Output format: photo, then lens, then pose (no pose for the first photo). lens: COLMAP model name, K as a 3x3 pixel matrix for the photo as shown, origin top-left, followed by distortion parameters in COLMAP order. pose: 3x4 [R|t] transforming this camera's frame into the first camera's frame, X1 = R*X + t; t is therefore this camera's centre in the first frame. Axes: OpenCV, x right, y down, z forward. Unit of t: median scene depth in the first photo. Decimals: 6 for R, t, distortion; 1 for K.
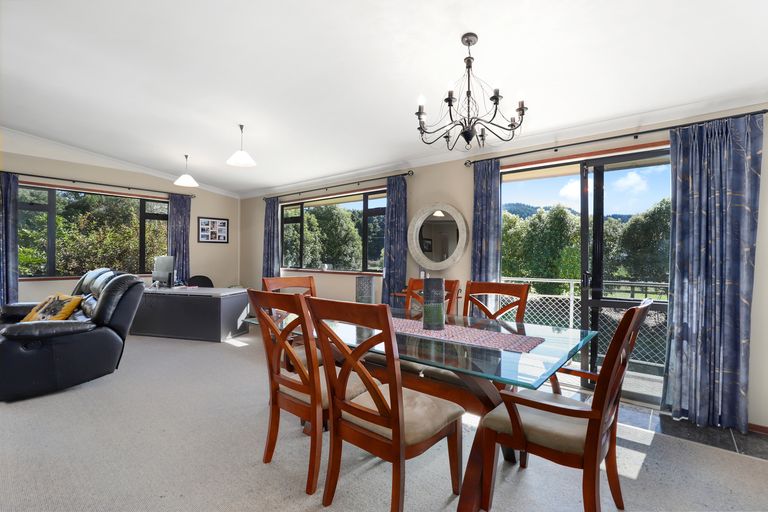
lens RADIAL K [[352.0, 0, 387.6], [0, 352.0, 260.6], [0, 0, 1]] dist [-0.024760, 0.000037]
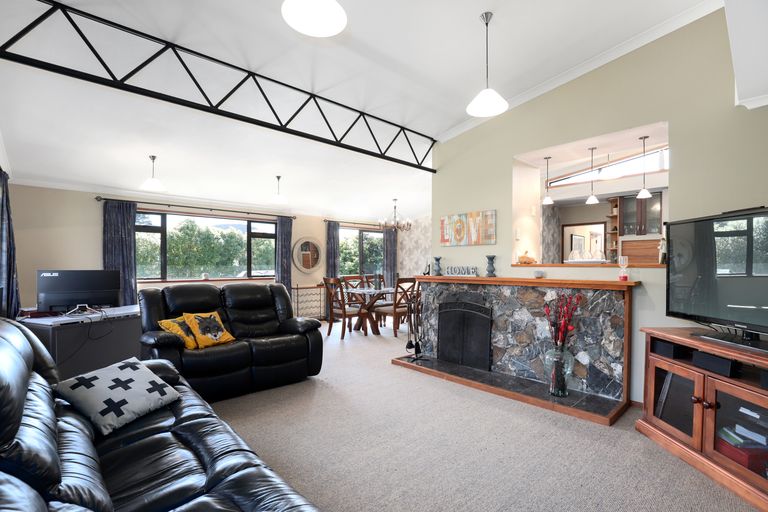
lens RADIAL K [[352.0, 0, 387.6], [0, 352.0, 260.6], [0, 0, 1]] dist [-0.024760, 0.000037]
pose [[0.122736, -0.006594, 0.992417, -2.631394], [0.010482, 0.999931, 0.005347, -0.066691], [-0.992384, 0.009746, 0.122797, 0.589884]]
